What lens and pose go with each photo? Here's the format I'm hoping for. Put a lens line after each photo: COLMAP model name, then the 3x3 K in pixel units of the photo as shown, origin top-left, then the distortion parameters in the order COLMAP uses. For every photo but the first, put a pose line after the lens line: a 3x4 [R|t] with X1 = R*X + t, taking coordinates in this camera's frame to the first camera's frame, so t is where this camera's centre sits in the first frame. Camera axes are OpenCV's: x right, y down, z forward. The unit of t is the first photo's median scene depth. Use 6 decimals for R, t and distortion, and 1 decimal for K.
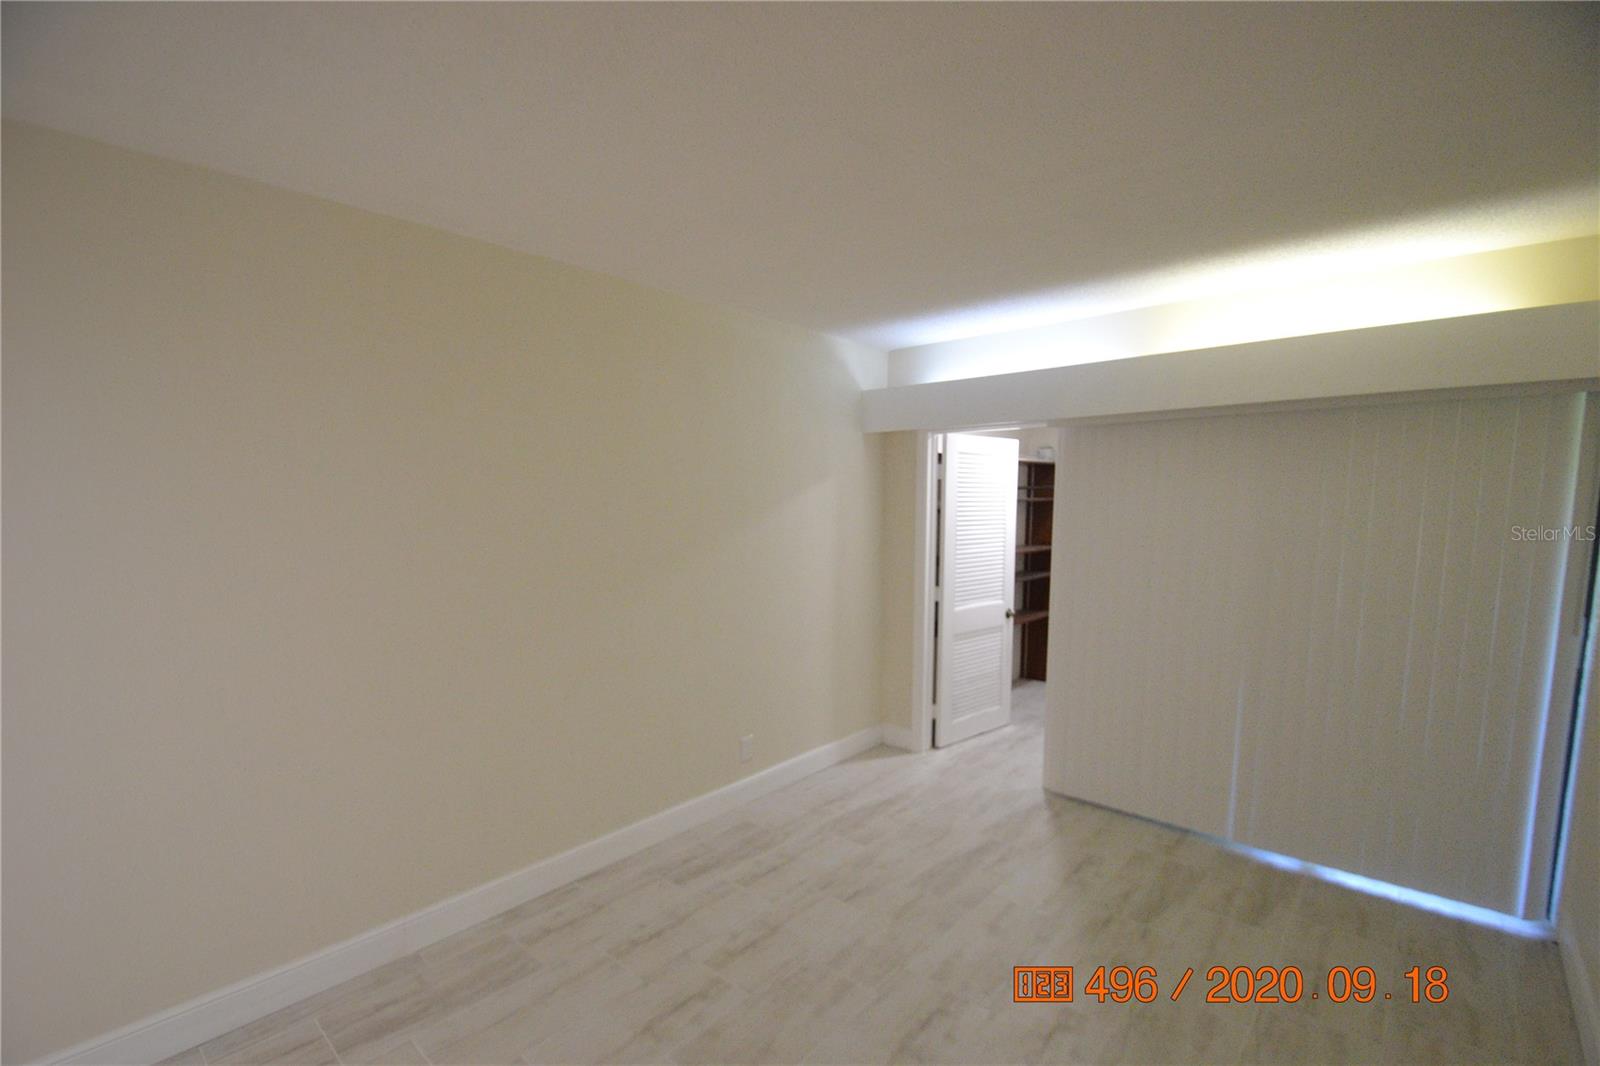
lens RADIAL K [[710.9, 0, 796.4], [0, 710.9, 592.0], [0, 0, 1]] dist [0.019403, -0.019392]
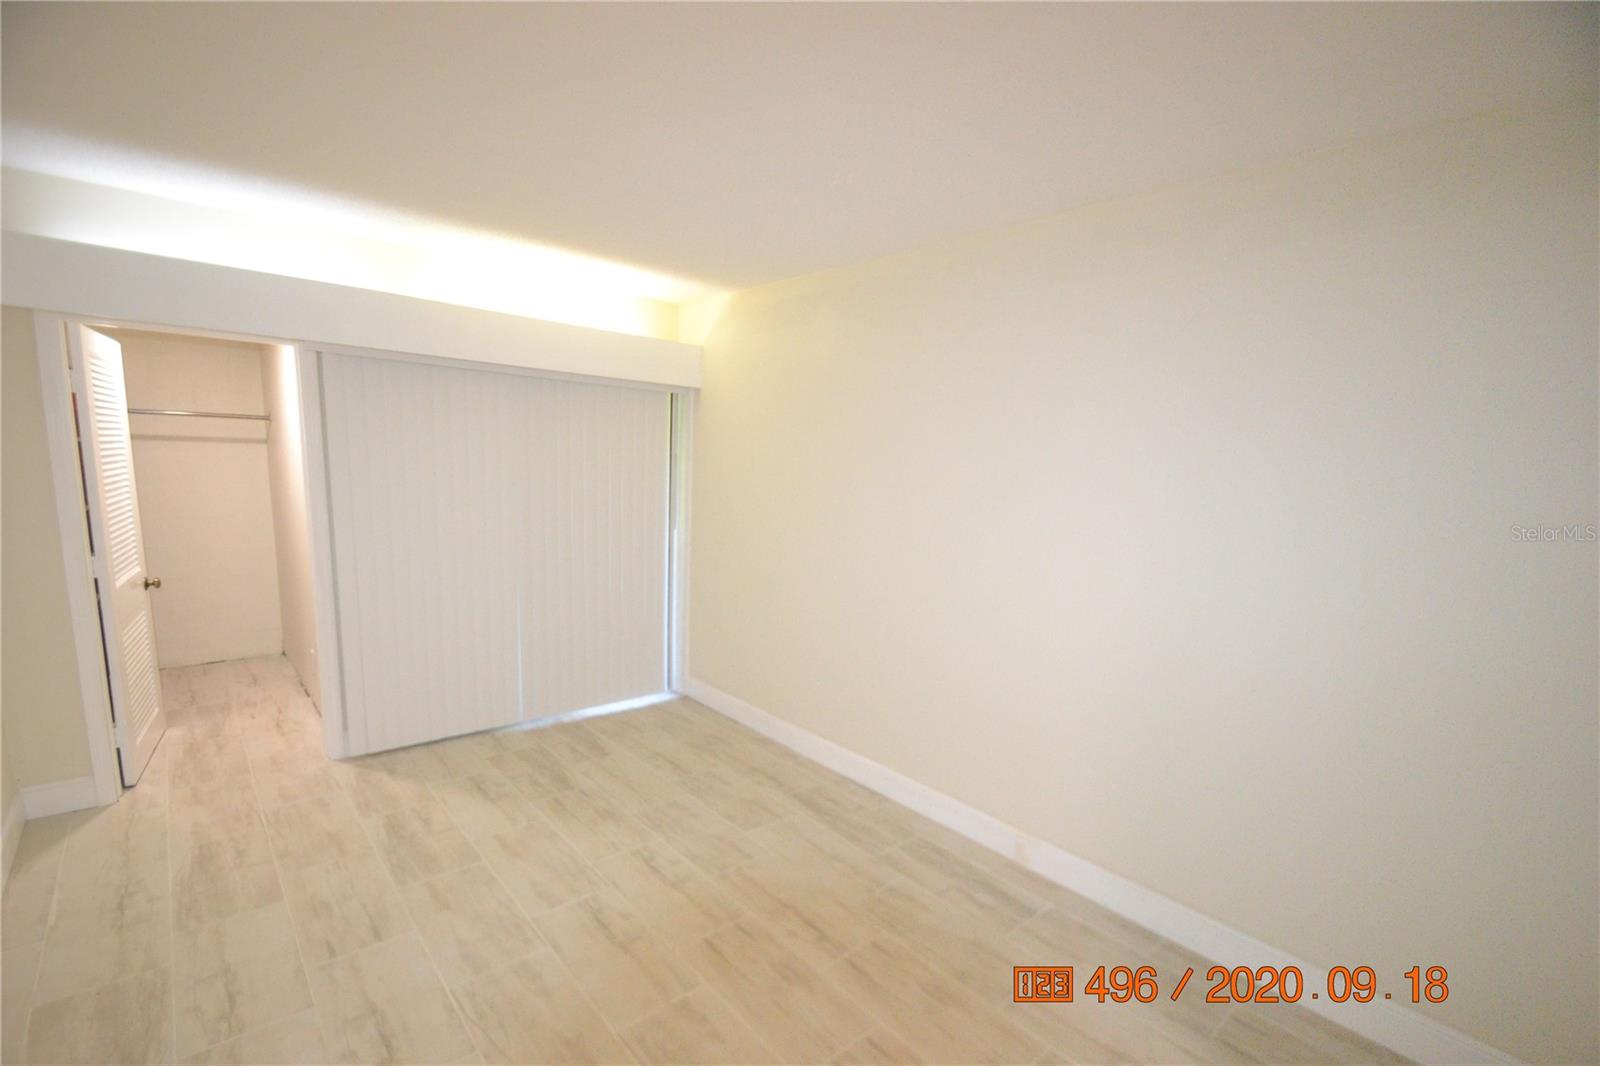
lens RADIAL K [[704.3, 0, 795.7], [0, 704.3, 588.7], [0, 0, 1]] dist [0.021006, -0.021620]
pose [[0.124582, -0.166563, 0.978129, -0.550242], [0.080152, 0.984277, 0.157401, -0.040351], [-0.988967, 0.058789, 0.135974, 0.379382]]
